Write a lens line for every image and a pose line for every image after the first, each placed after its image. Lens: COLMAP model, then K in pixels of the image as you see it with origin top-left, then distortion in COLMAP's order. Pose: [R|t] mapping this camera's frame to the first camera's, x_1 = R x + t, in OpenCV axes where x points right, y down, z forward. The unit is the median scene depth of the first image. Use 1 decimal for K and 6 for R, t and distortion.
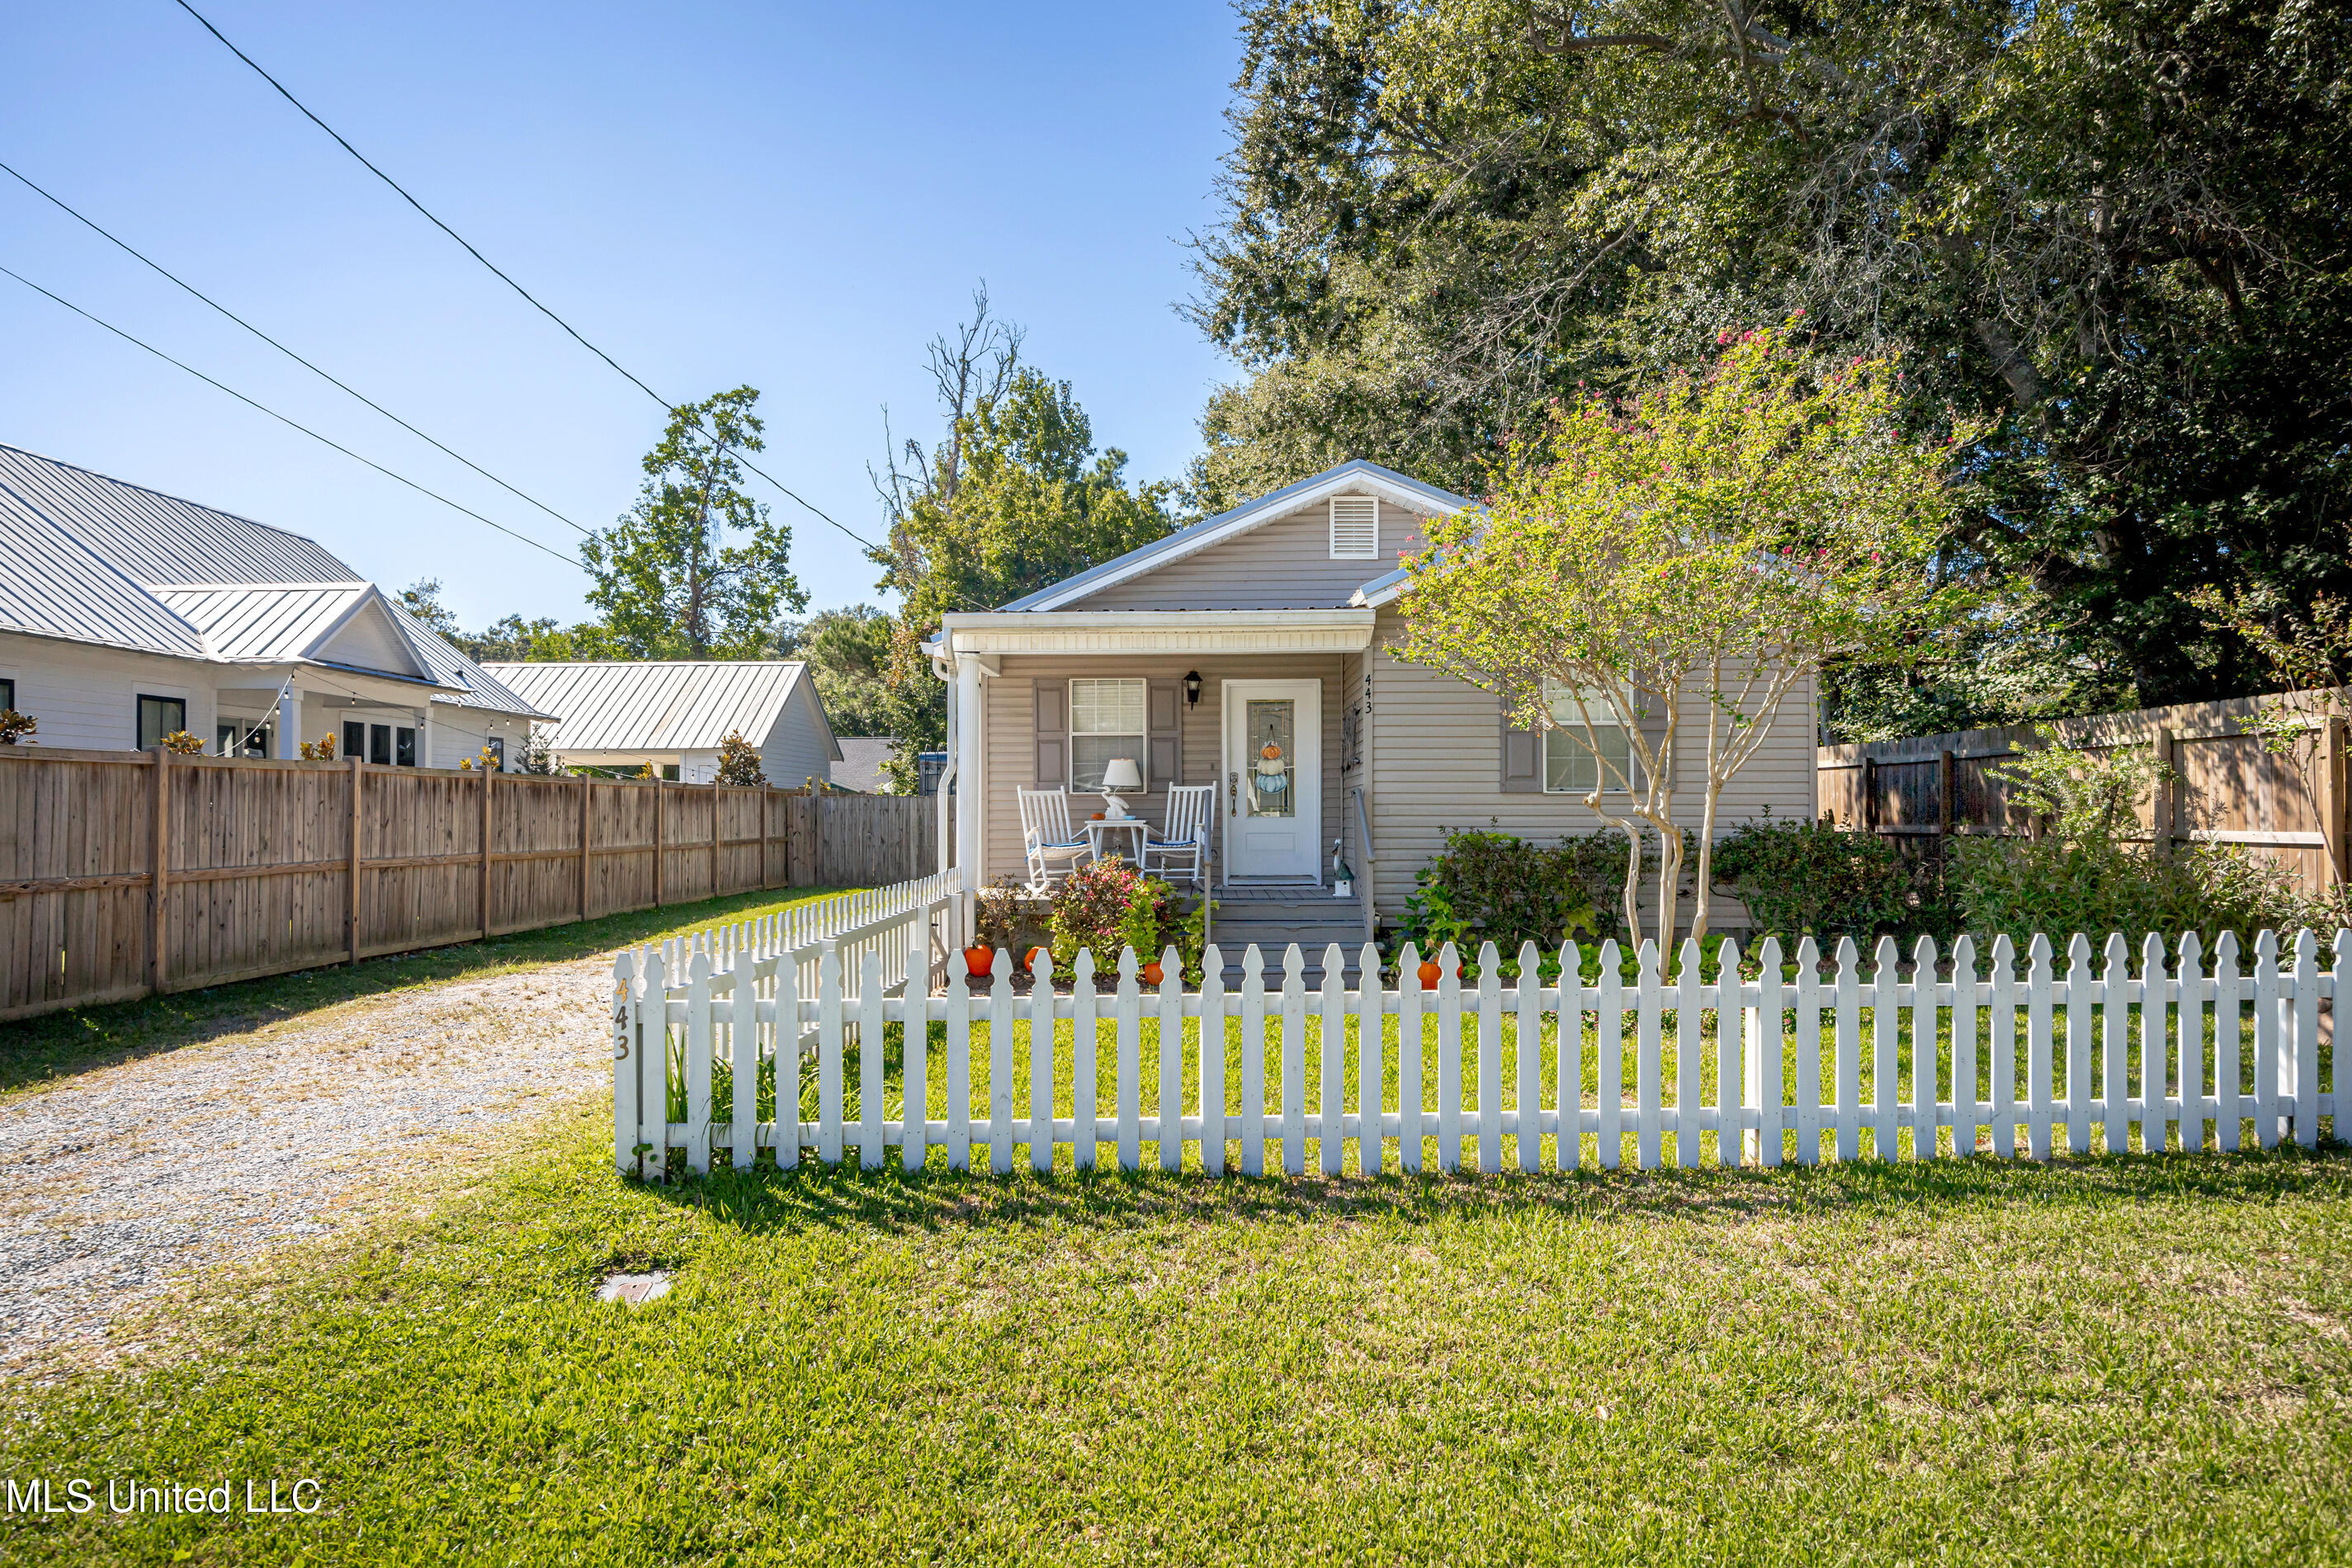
lens RADIAL K [[1363.2, 0, 1172.7], [0, 1363.2, 809.5], [0, 0, 1]] dist [0.001197, 0.000735]
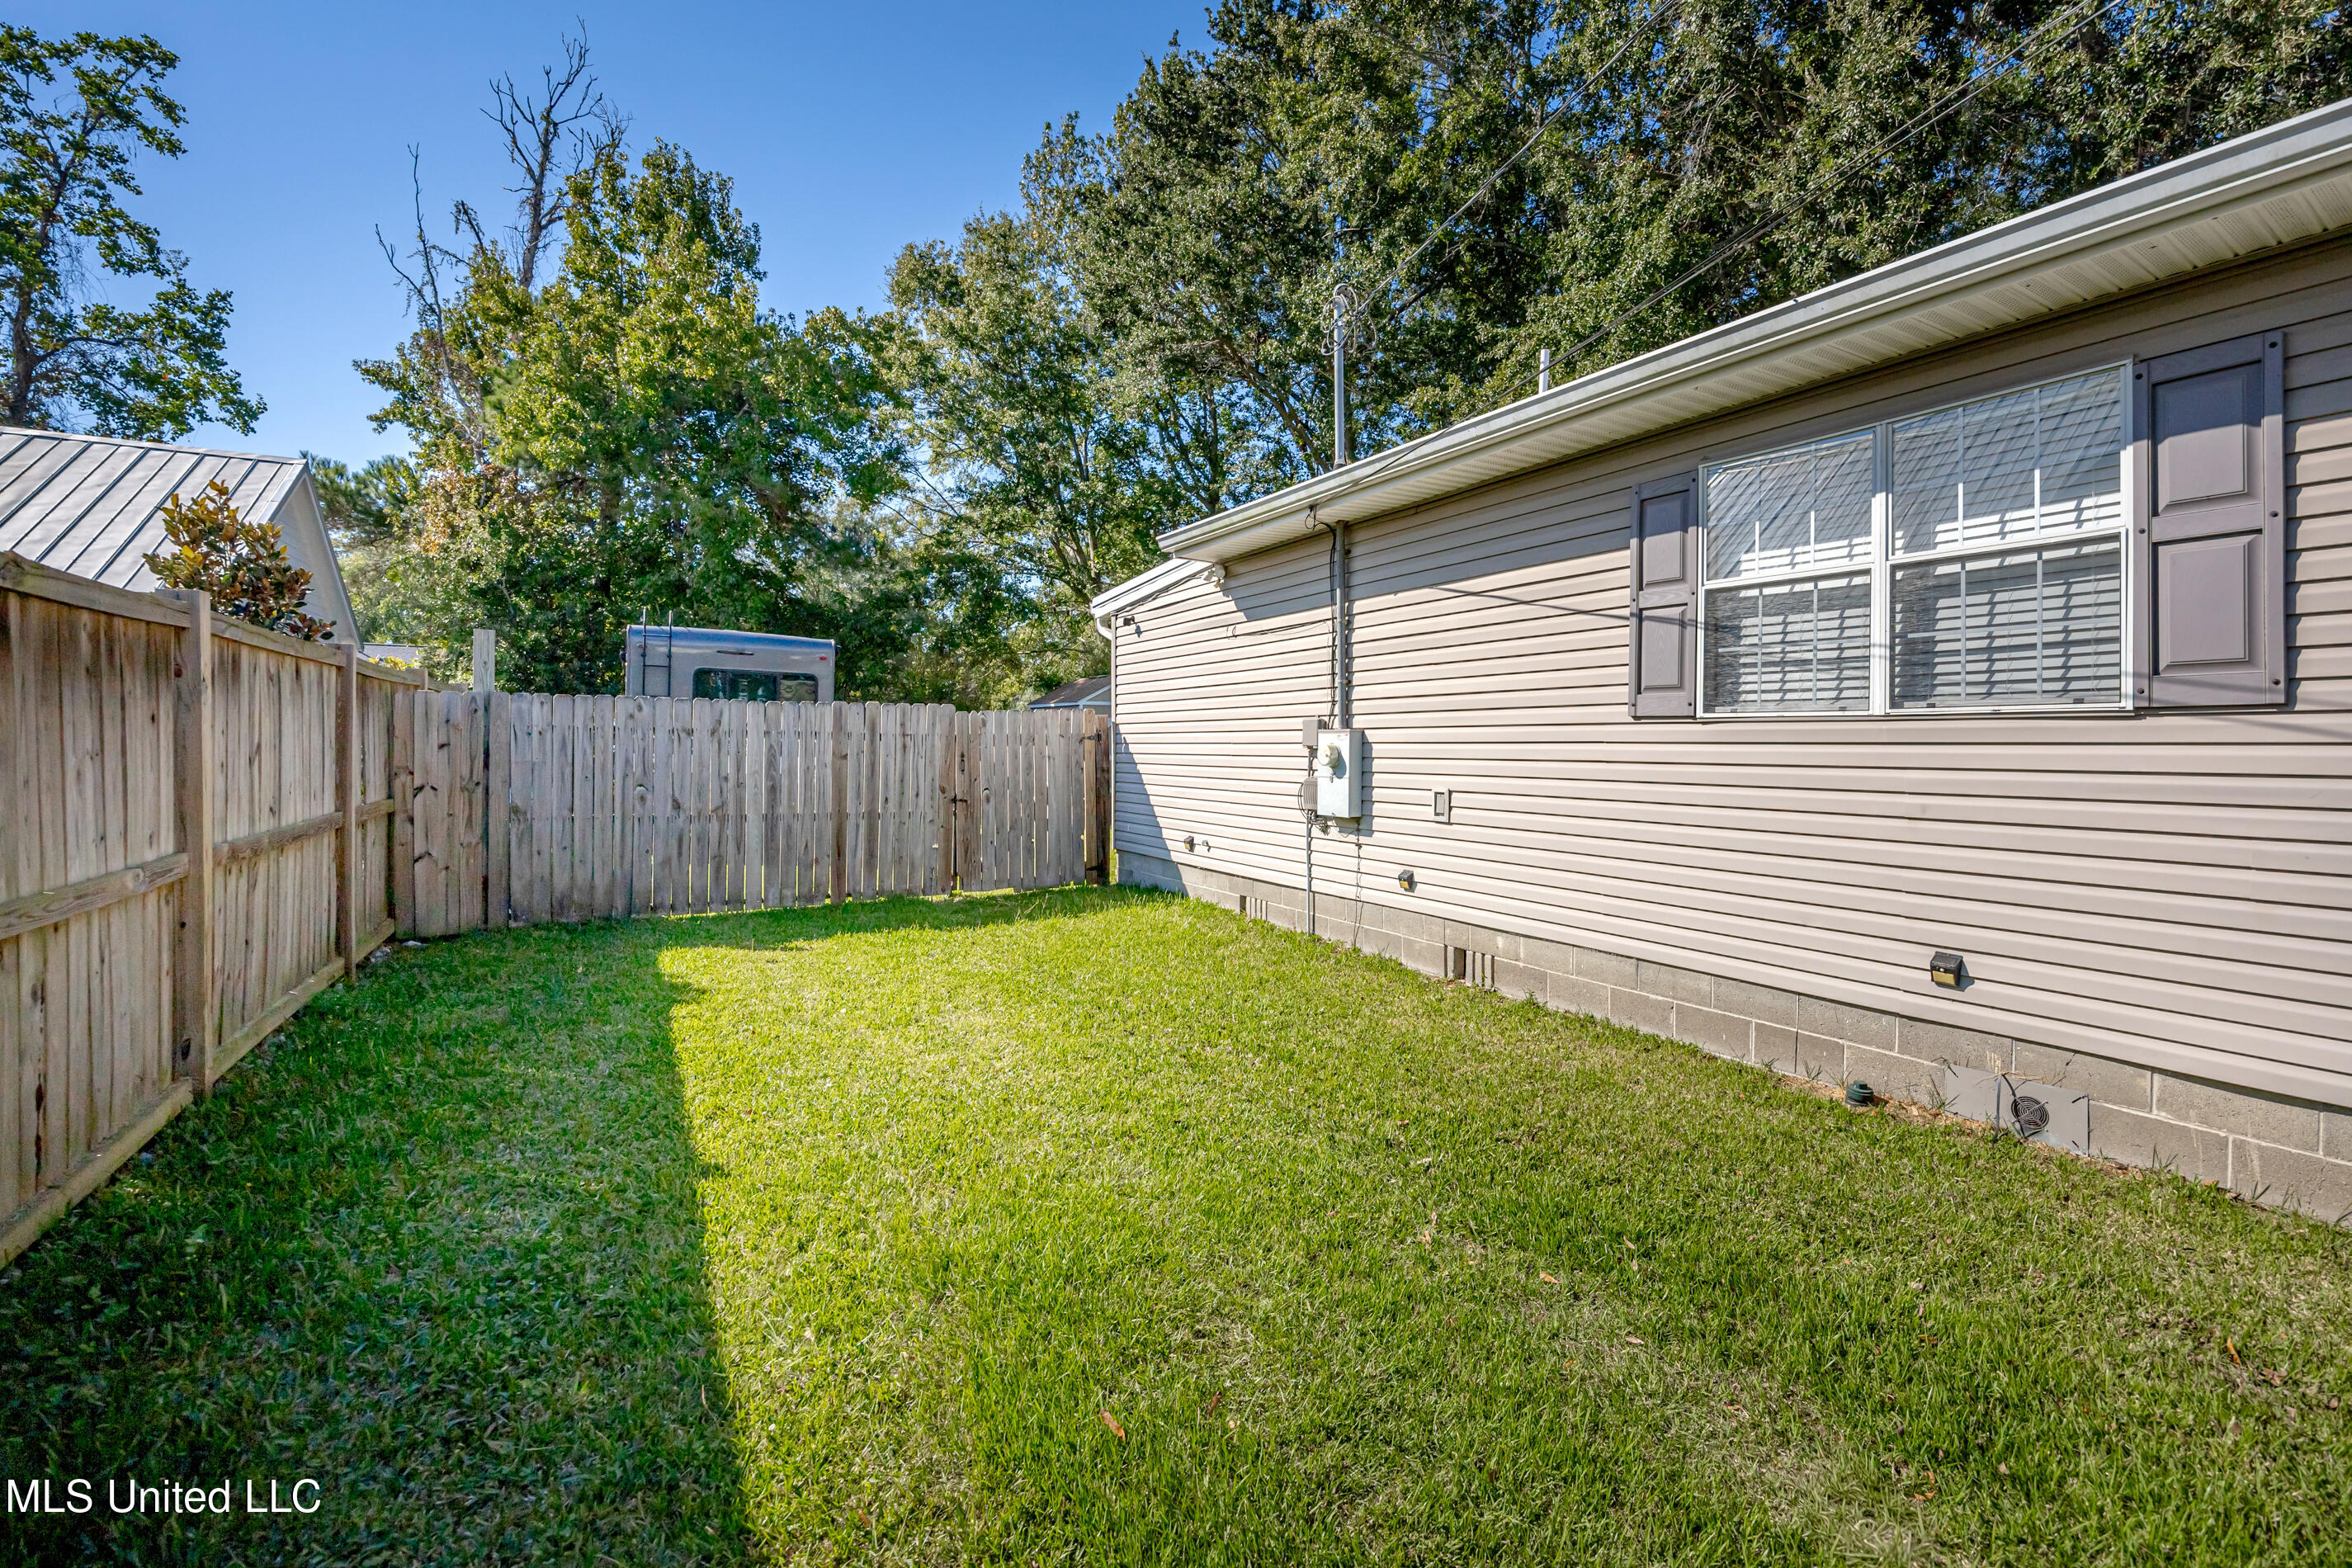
lens RADIAL K [[1007.0, 0, 1179.3], [0, 1007.0, 744.2], [0, 0, 1]] dist [-0.016169, 0.000147]
pose [[0.859265, 0.011035, 0.511412, -0.139670], [-0.014360, 0.999894, 0.002551, 0.000613], [-0.511329, -0.009535, 0.859332, 0.385889]]
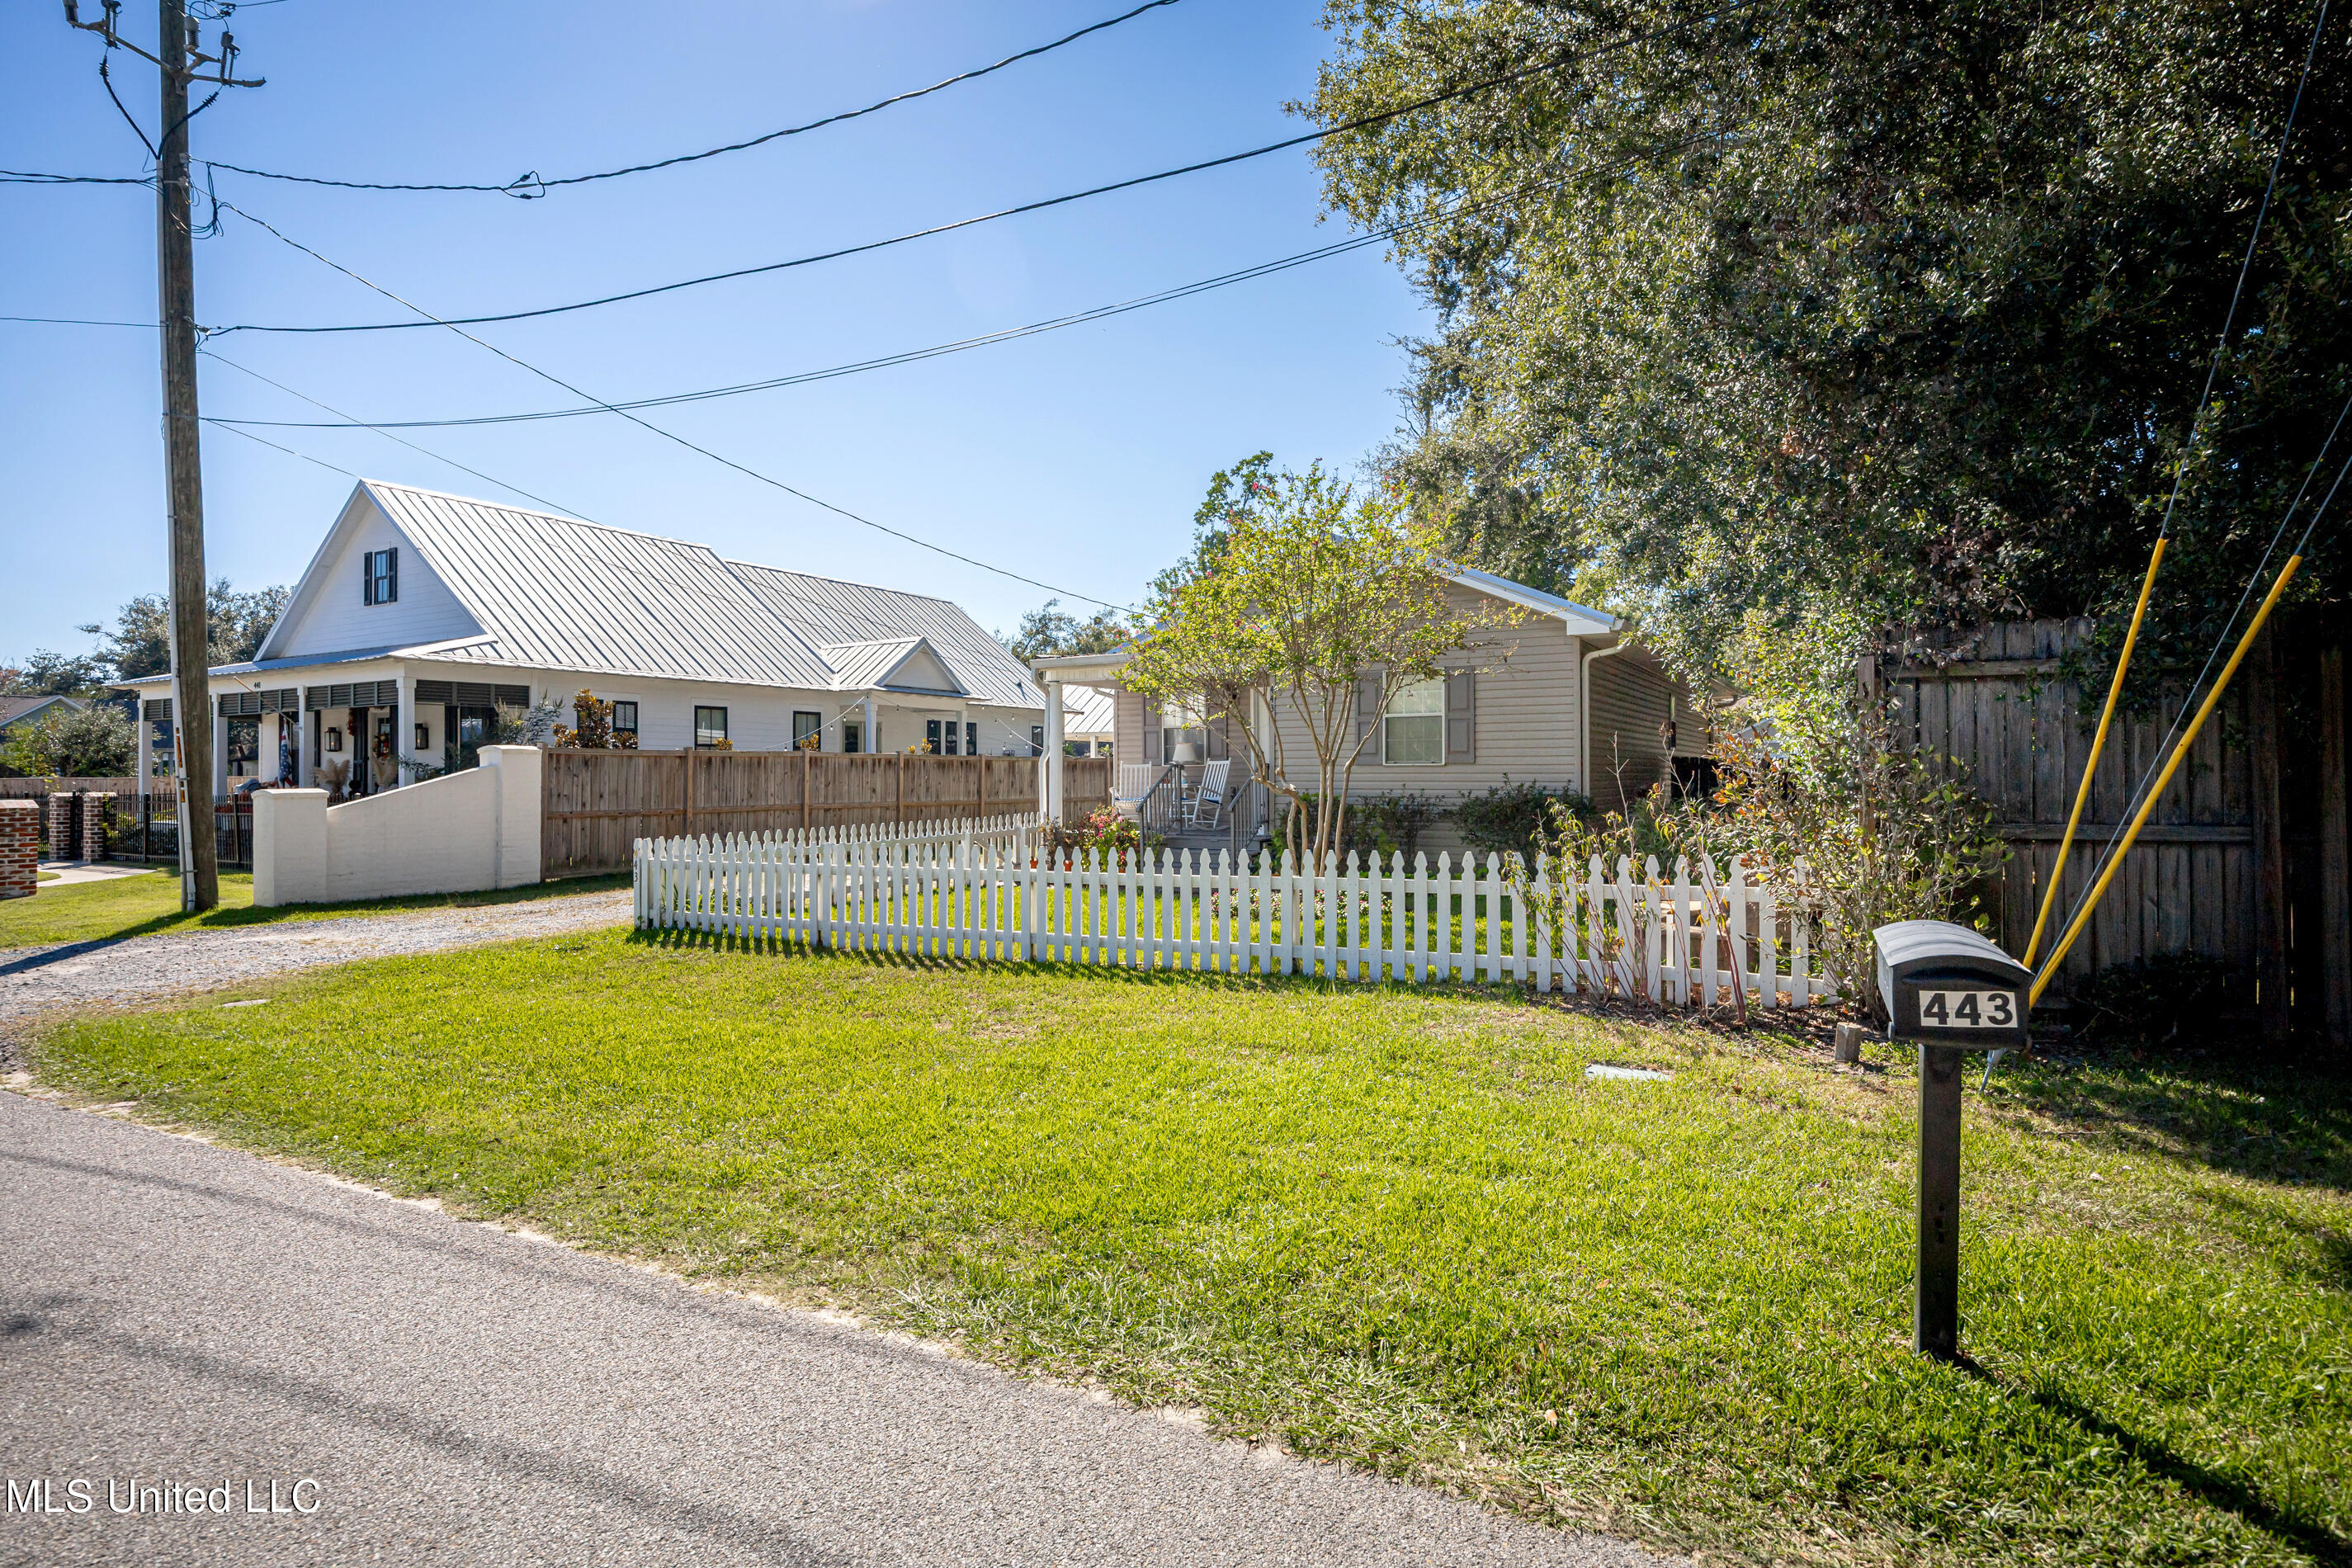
lens RADIAL K [[1217.7, 0, 1223.2], [0, 1217.7, 776.7], [0, 0, 1]] dist [-0.000546, -0.000022]
pose [[0.889247, -0.001496, -0.457424, 0.193210], [0.003387, 0.999989, 0.003313, -0.001158], [0.457414, -0.004496, 0.889242, -0.062765]]
